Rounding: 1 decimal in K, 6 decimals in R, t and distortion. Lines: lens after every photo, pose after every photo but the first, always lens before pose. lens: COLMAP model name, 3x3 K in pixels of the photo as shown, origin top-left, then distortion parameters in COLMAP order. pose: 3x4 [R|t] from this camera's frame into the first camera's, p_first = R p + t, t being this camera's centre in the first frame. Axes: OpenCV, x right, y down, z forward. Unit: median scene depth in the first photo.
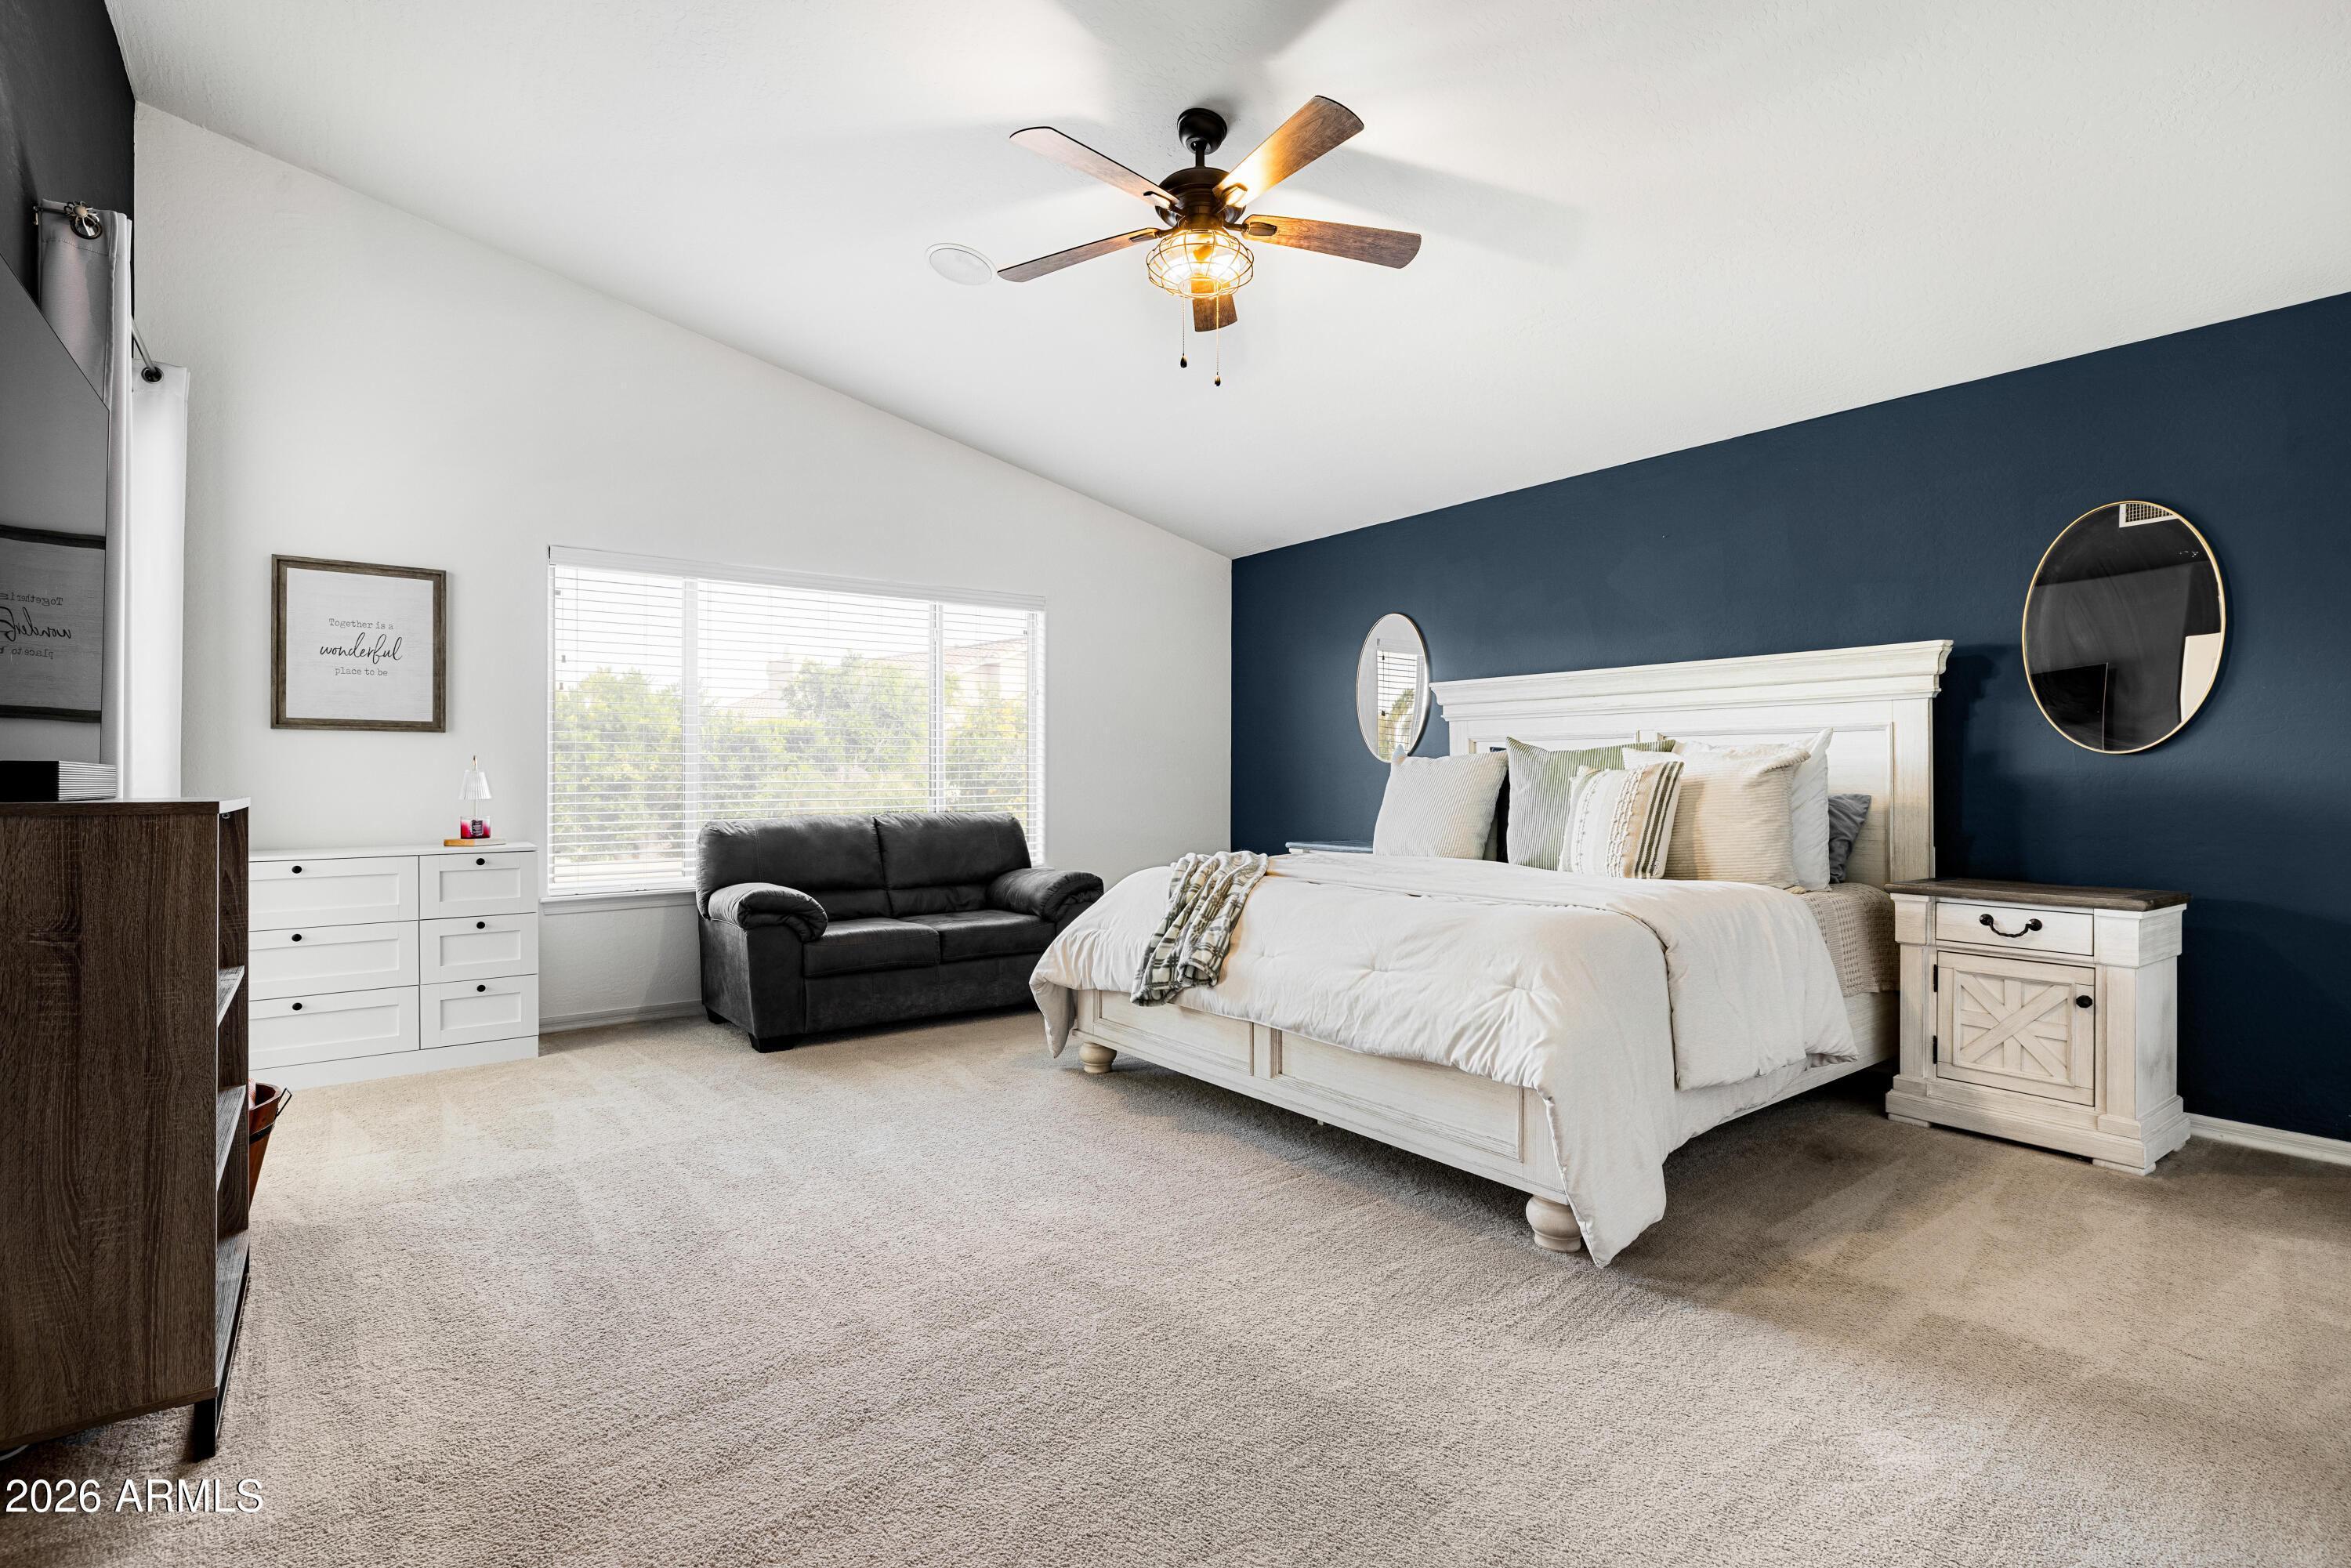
lens RADIAL K [[1156.5, 0, 1175.5], [0, 1156.5, 784.0], [0, 0, 1]] dist [-0.002887, 0.000354]
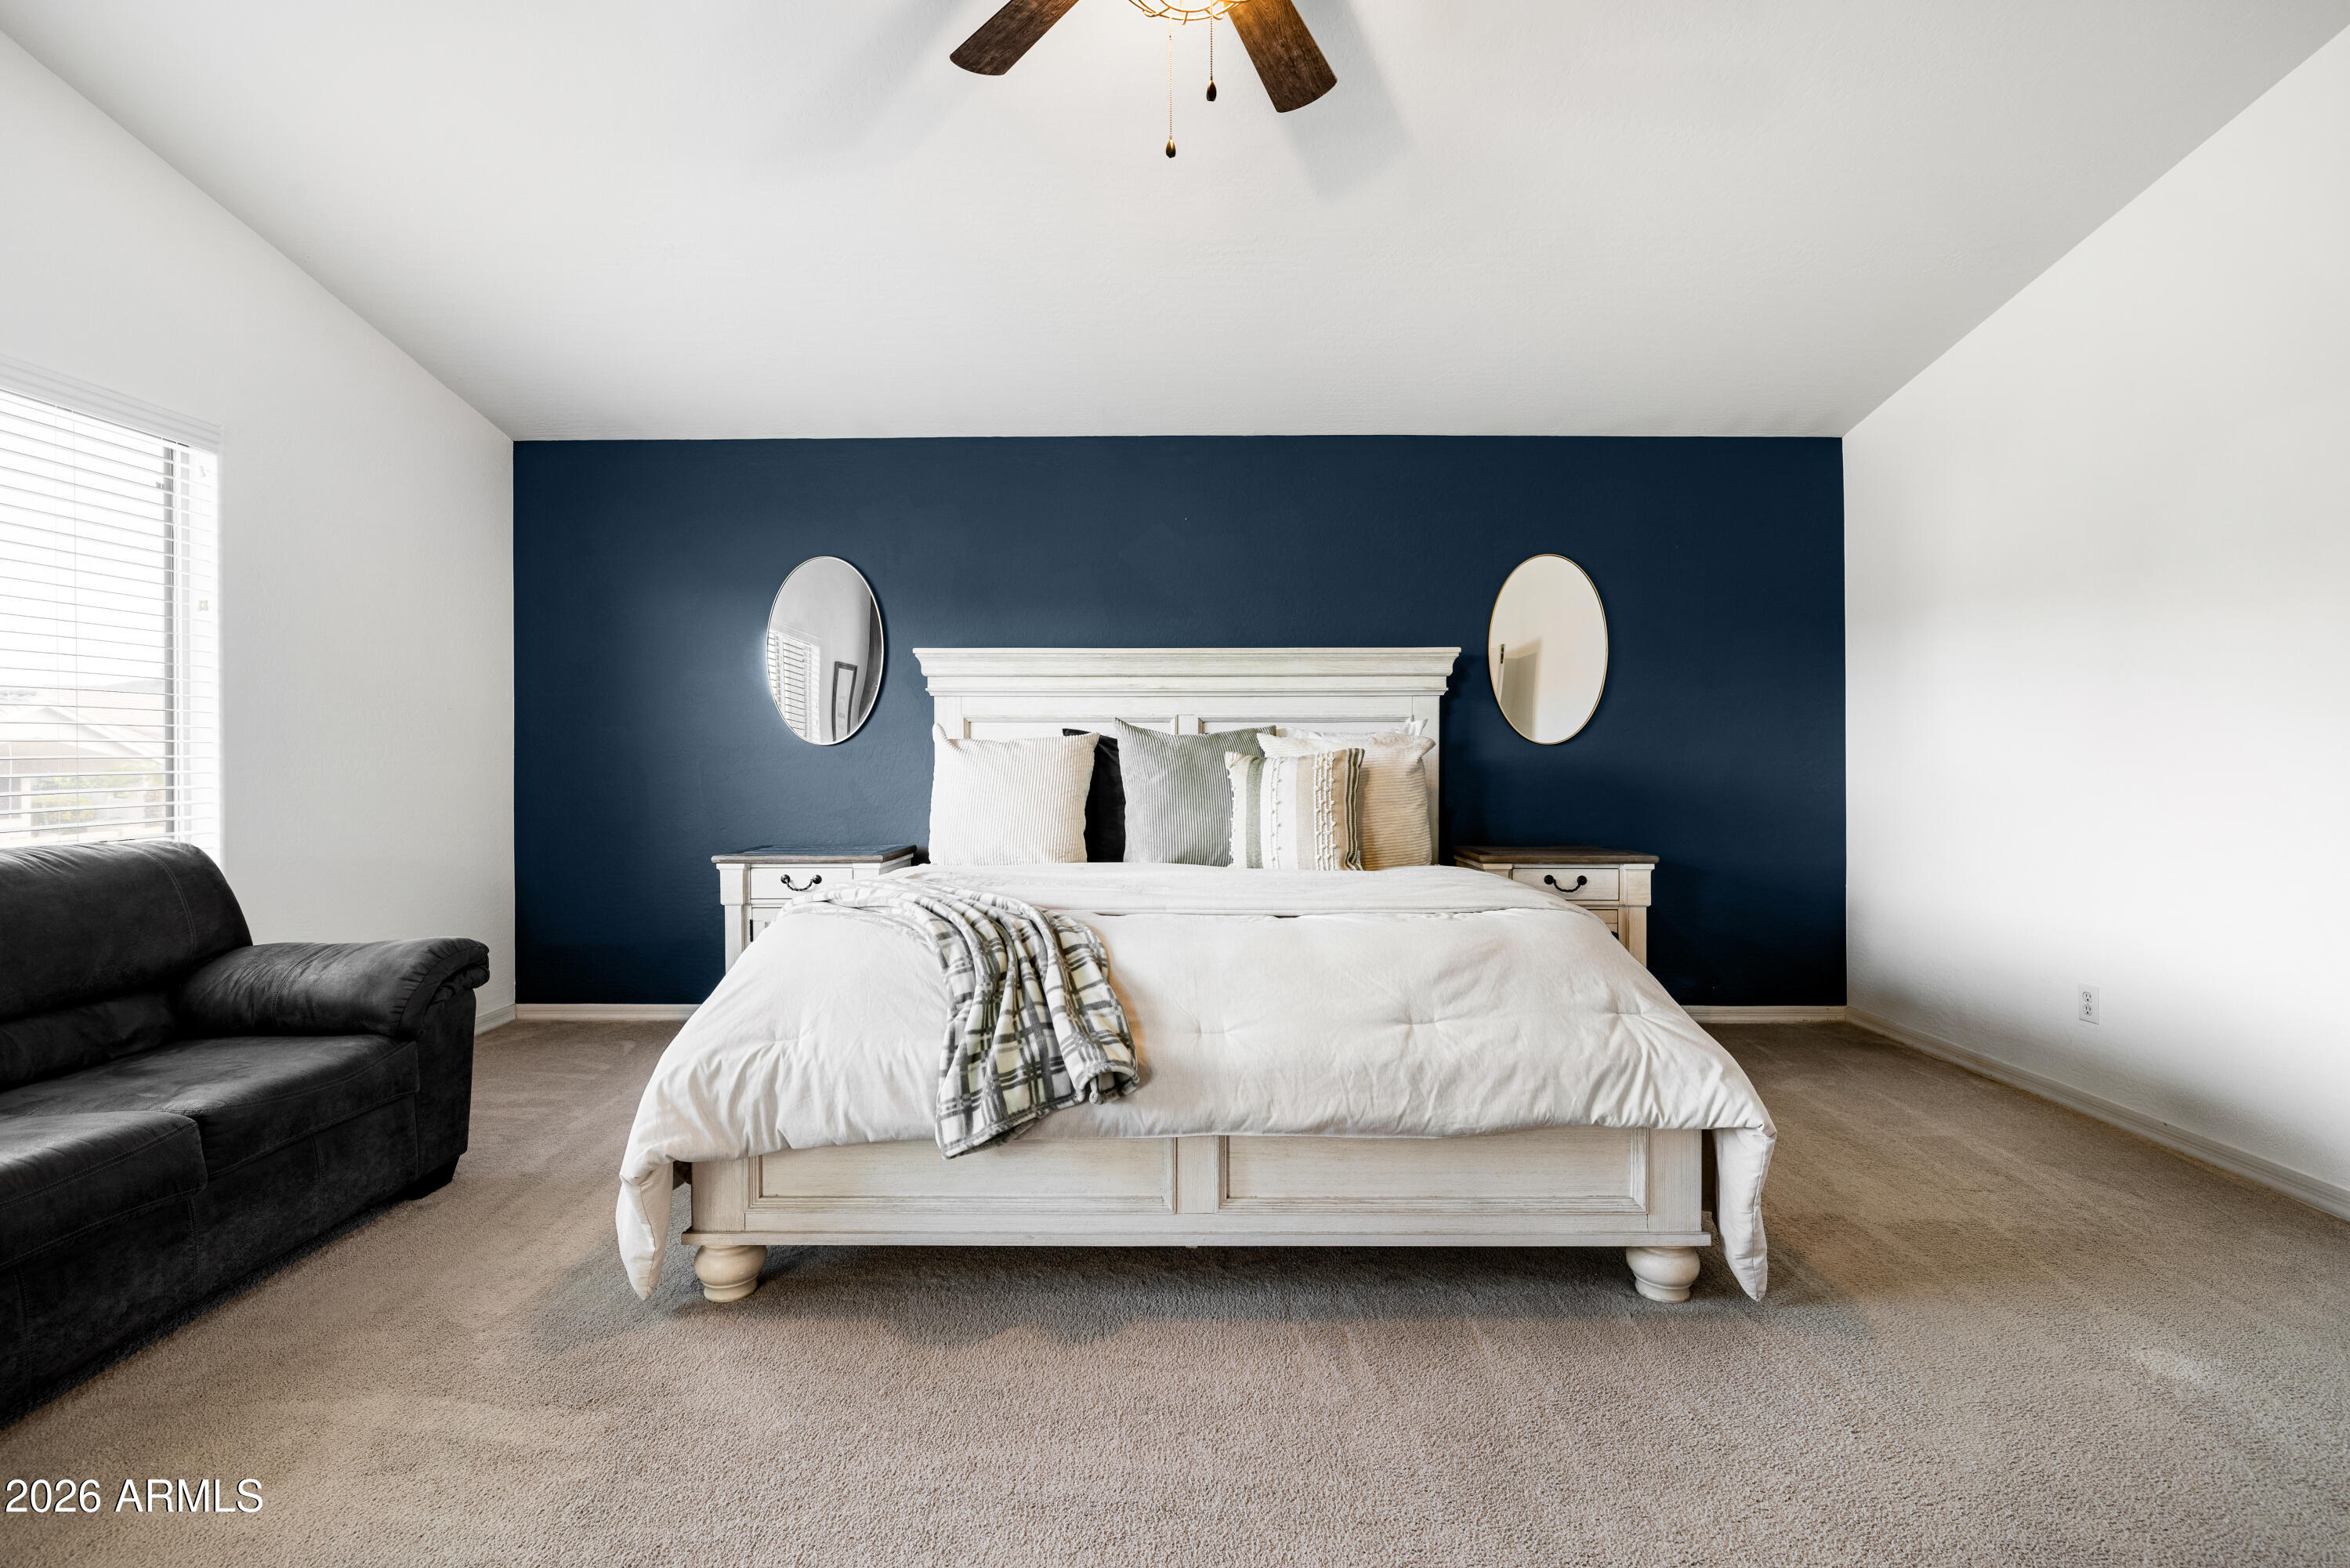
lens RADIAL K [[1055.7, 0, 1172.6], [0, 1055.7, 774.0], [0, 0, 1]] dist [-0.002770, -0.000032]
pose [[0.598992, -0.014288, 0.800627, -0.390277], [0.005885, 0.999892, 0.013441, -0.010550], [-0.800733, -0.003339, 0.599012, 0.587663]]
